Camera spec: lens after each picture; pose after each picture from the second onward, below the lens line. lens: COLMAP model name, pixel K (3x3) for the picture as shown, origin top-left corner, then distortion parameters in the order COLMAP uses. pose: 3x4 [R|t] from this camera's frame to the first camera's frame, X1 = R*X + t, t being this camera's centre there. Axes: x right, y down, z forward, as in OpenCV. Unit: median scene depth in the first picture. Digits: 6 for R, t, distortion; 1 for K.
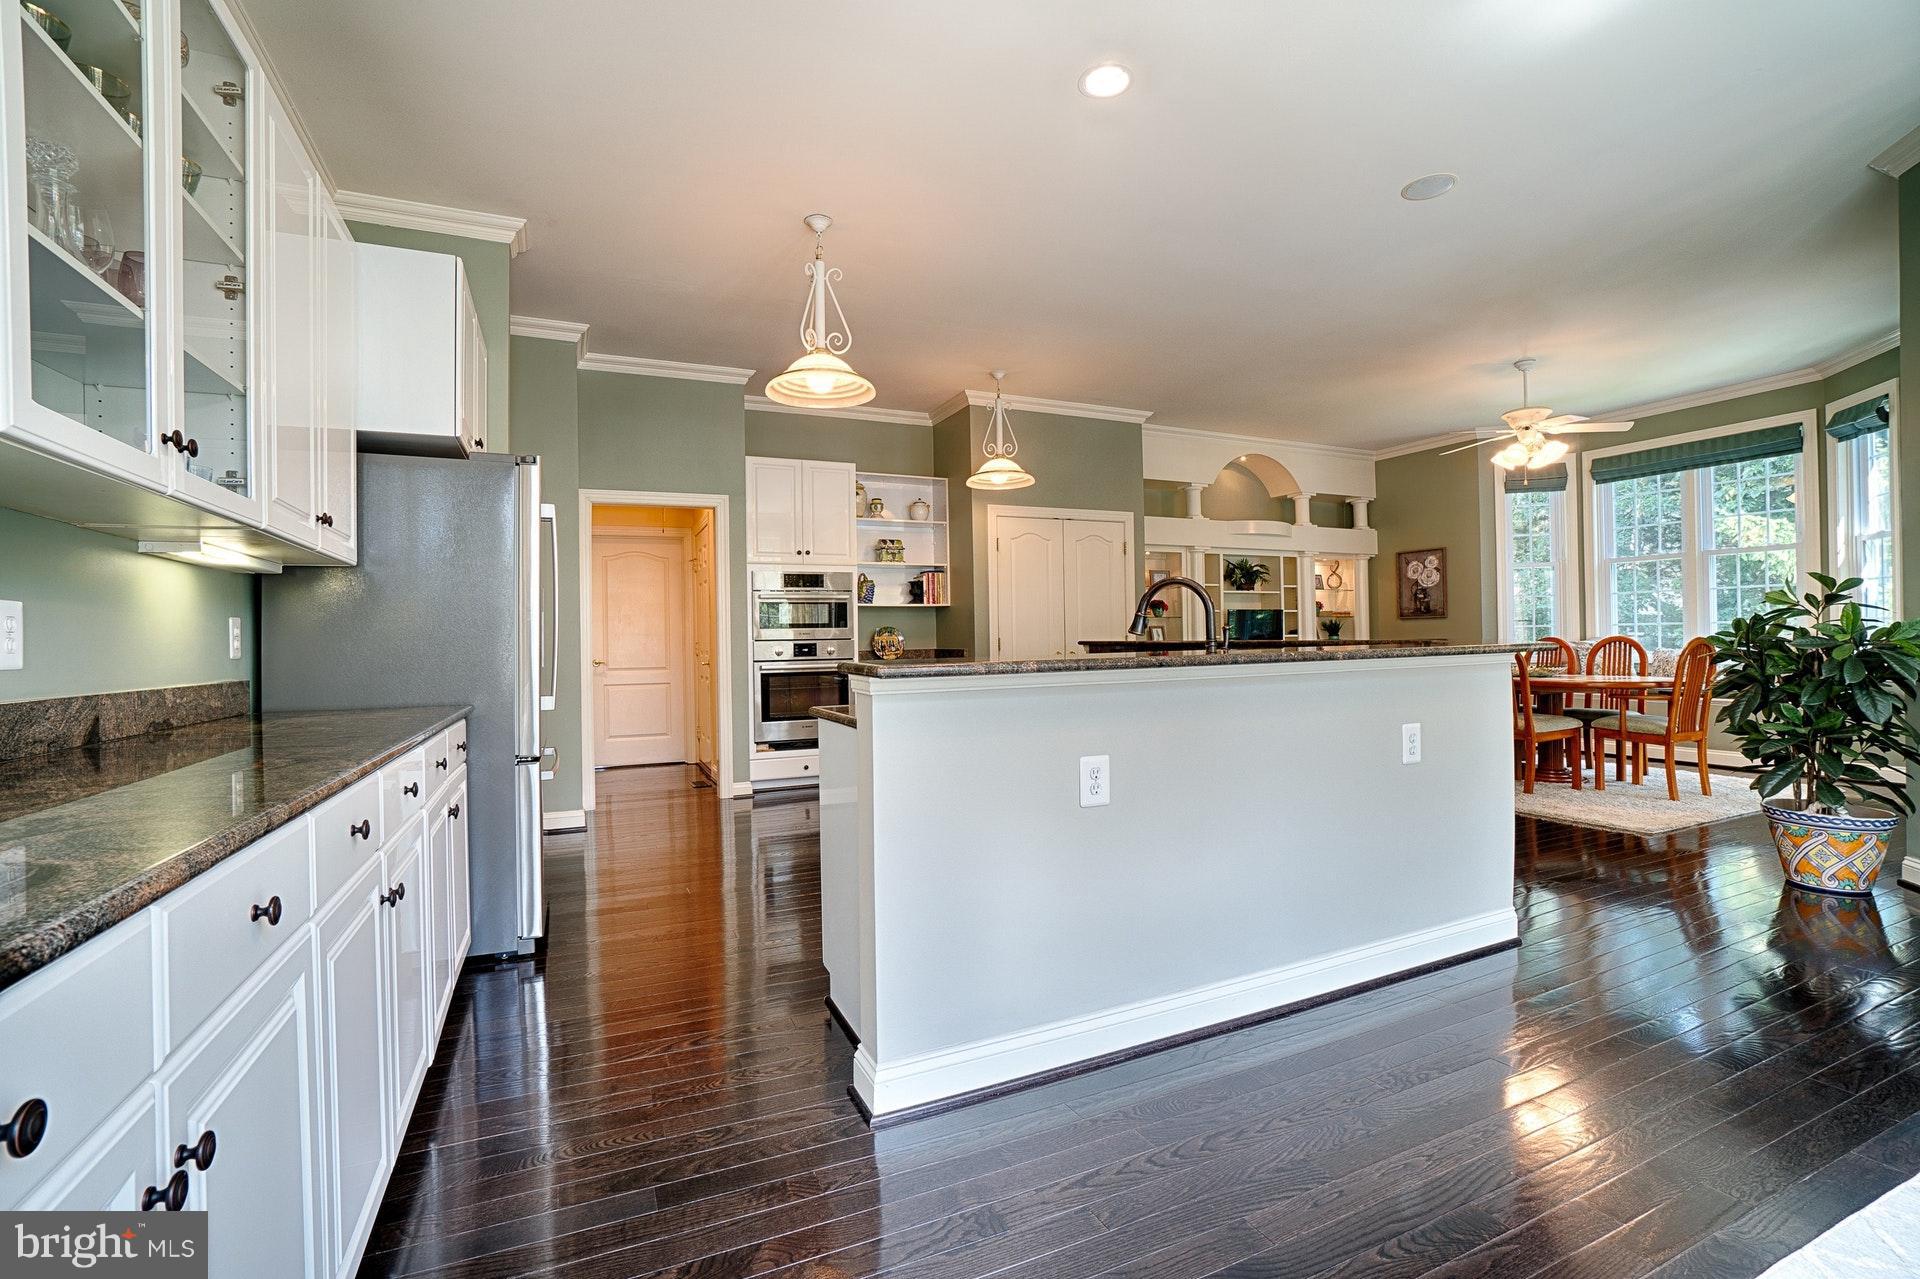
lens RADIAL K [[834.8, 0, 958.9], [0, 834.8, 633.2], [0, 0, 1]] dist [-0.021443, -0.000058]
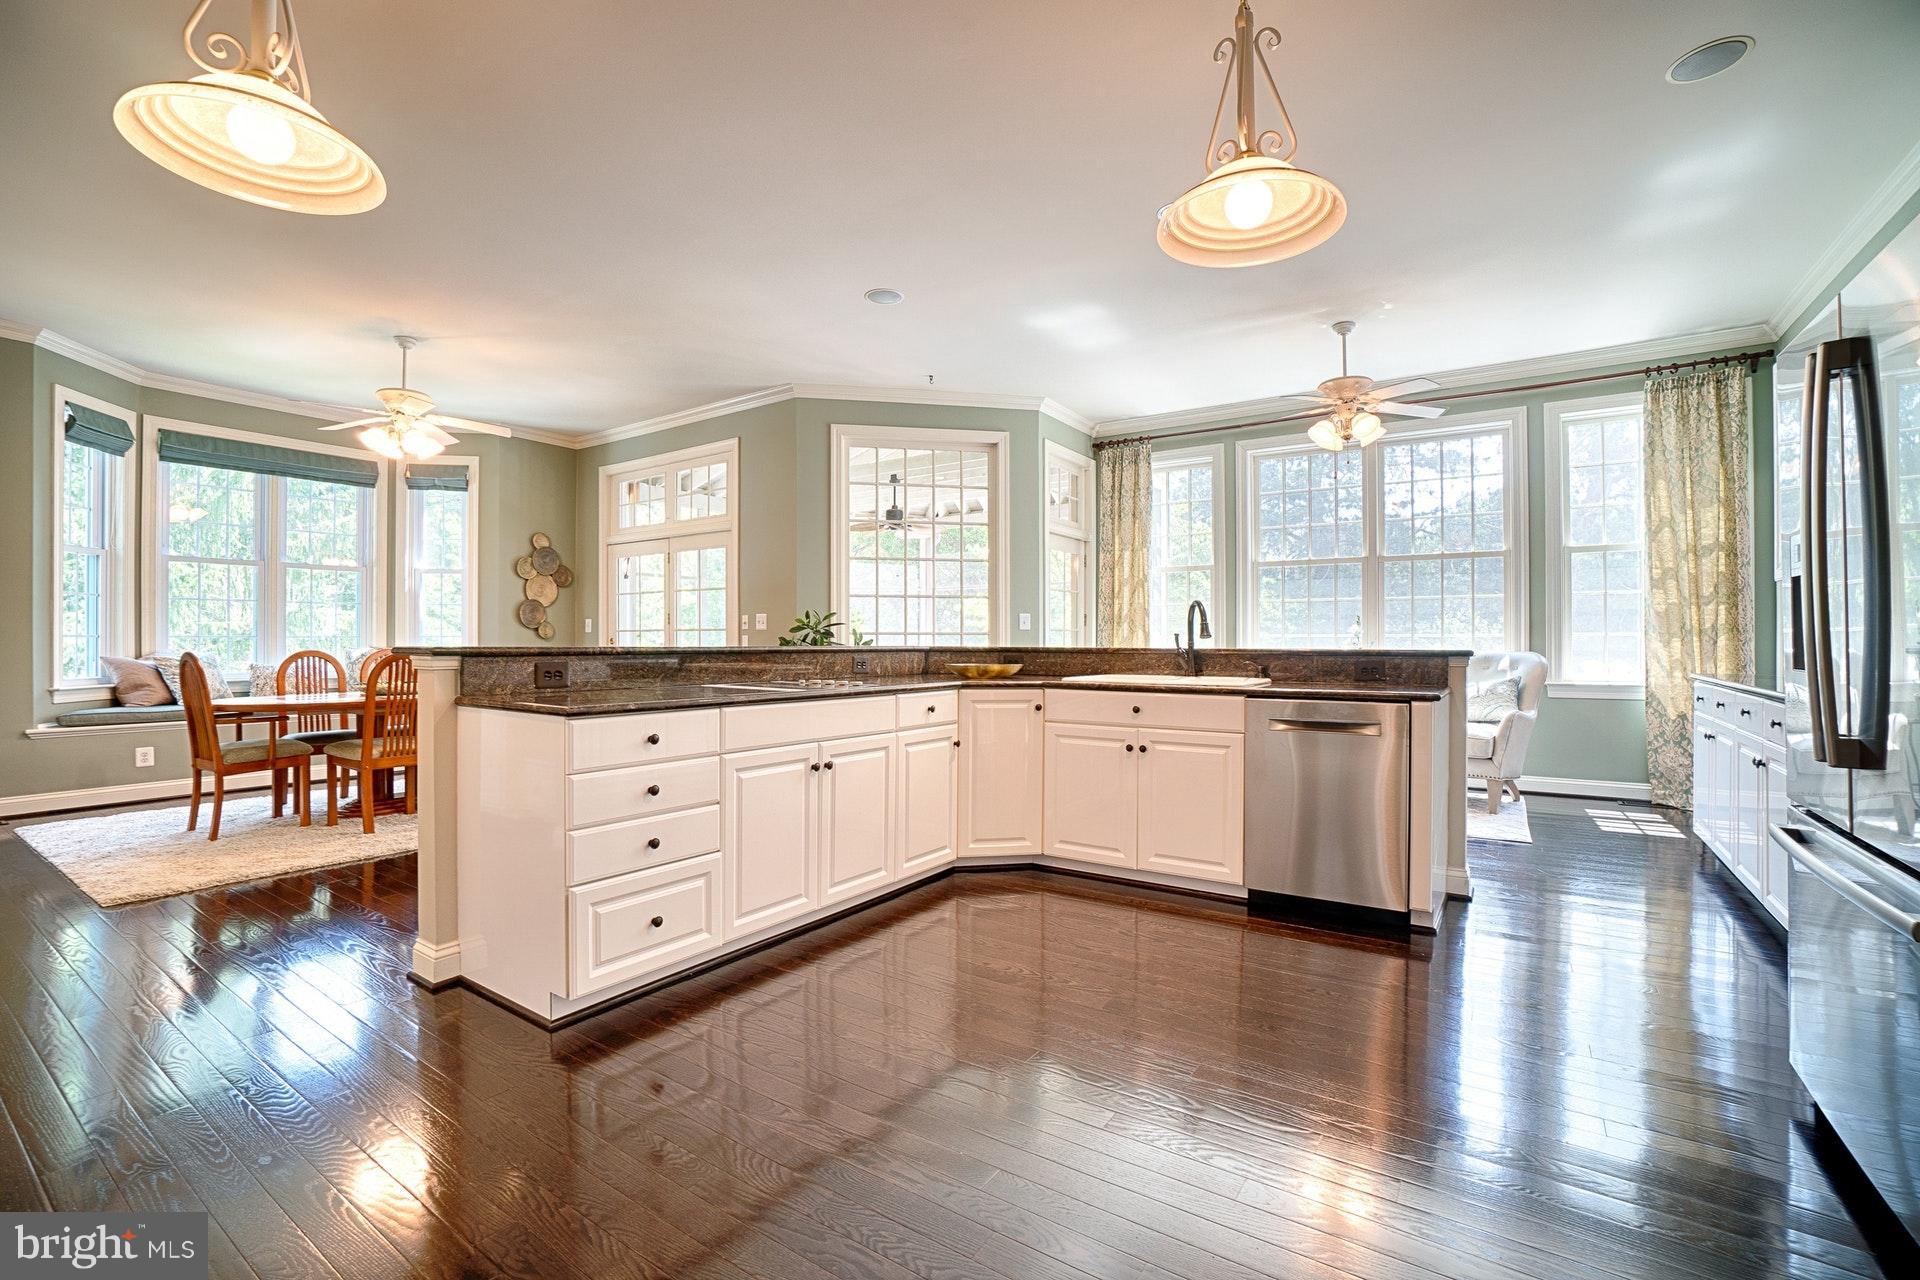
lens RADIAL K [[834.8, 0, 970.2], [0, 834.8, 639.8], [0, 0, 1]] dist [-0.021443, -0.000058]
pose [[-0.530287, 0.023874, 0.847482, -0.343546], [0.010497, 0.999712, -0.021594, 0.019100], [-0.847753, -0.002555, -0.530384, 0.859122]]
